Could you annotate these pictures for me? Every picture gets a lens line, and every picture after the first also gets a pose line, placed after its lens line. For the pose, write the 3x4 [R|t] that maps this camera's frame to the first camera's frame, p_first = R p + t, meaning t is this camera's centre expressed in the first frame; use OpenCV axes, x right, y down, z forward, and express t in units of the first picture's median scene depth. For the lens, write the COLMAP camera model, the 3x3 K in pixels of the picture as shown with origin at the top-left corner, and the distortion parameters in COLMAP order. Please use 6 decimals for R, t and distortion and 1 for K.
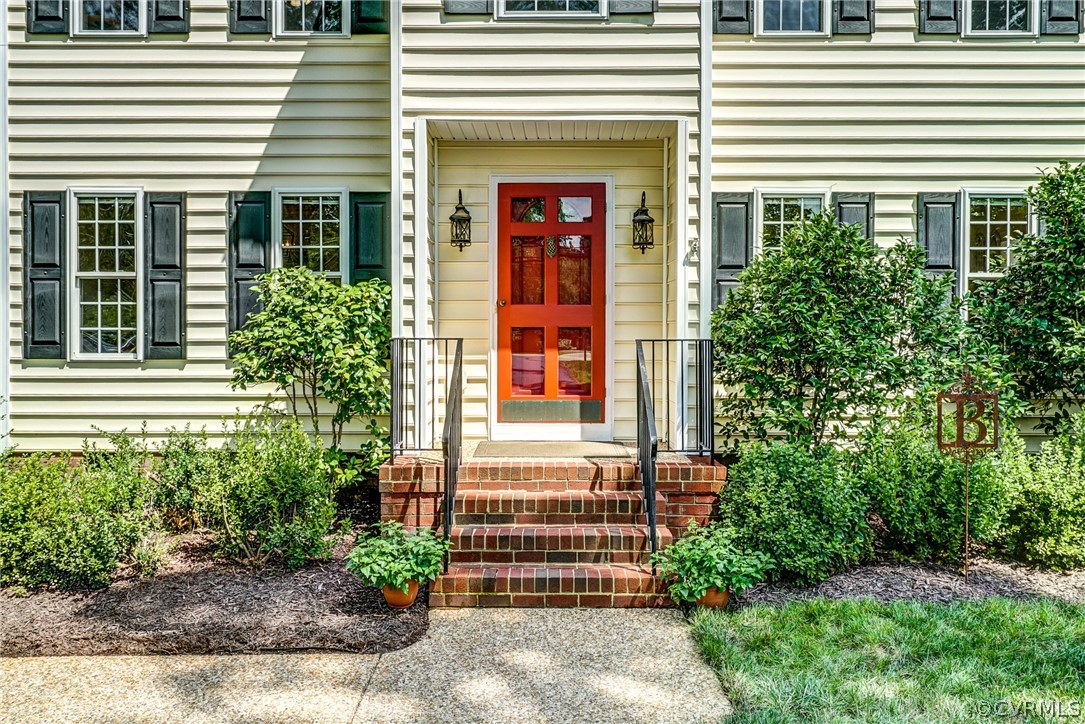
lens RADIAL K [[850.2, 0, 542.5], [0, 850.2, 330.7], [0, 0, 1]] dist [0.001157, 0.000688]
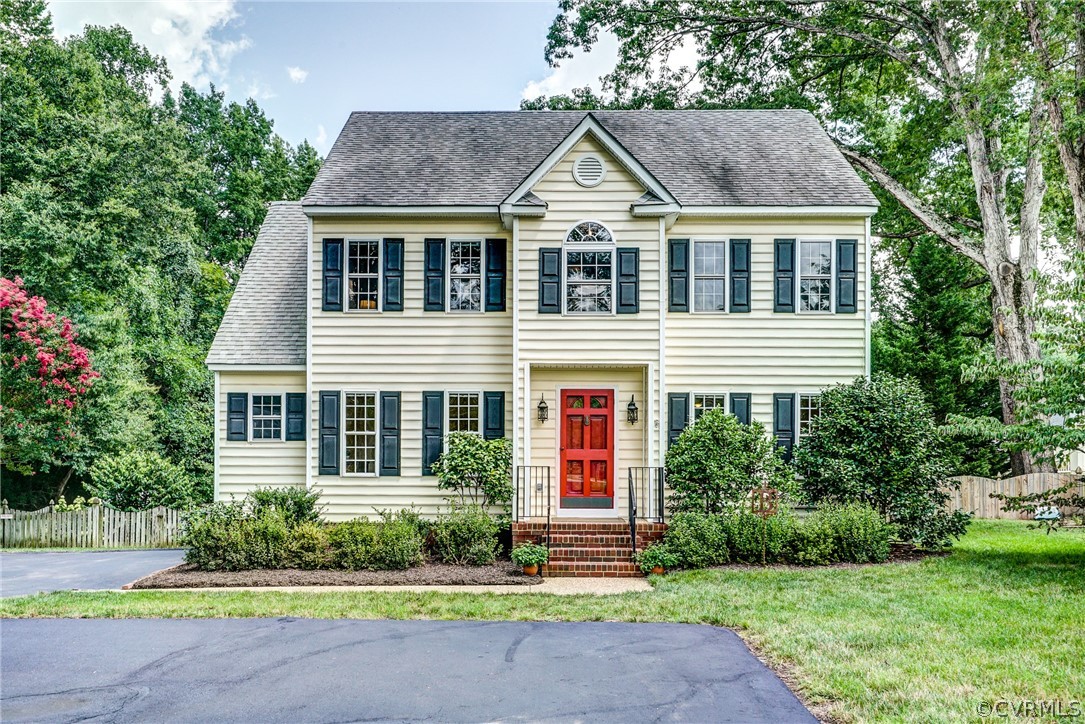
lens RADIAL K [[927.5, 0, 518.0], [0, 927.5, 440.5], [0, 0, 1]] dist [0.003217, 0.003291]
pose [[0.999759, 0.004592, -0.021448, -0.106273], [-0.004960, 0.999840, -0.017167, -0.013438], [0.021366, 0.017270, 0.999623, -1.204603]]
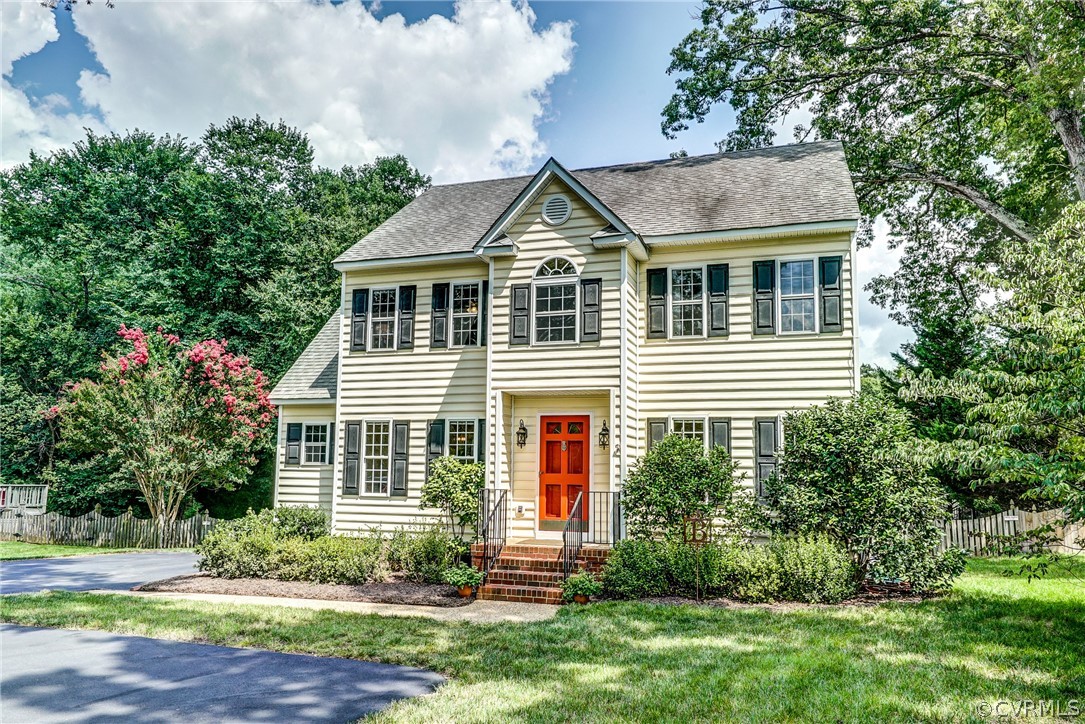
lens RADIAL K [[756.0, 0, 541.2], [0, 756.0, 391.6], [0, 0, 1]] dist [0.019597, -0.002282]
pose [[0.951057, -0.020533, -0.308333, 0.536204], [-0.014866, 0.993594, -0.112022, -0.022519], [0.308658, 0.111123, 0.944660, -0.792457]]
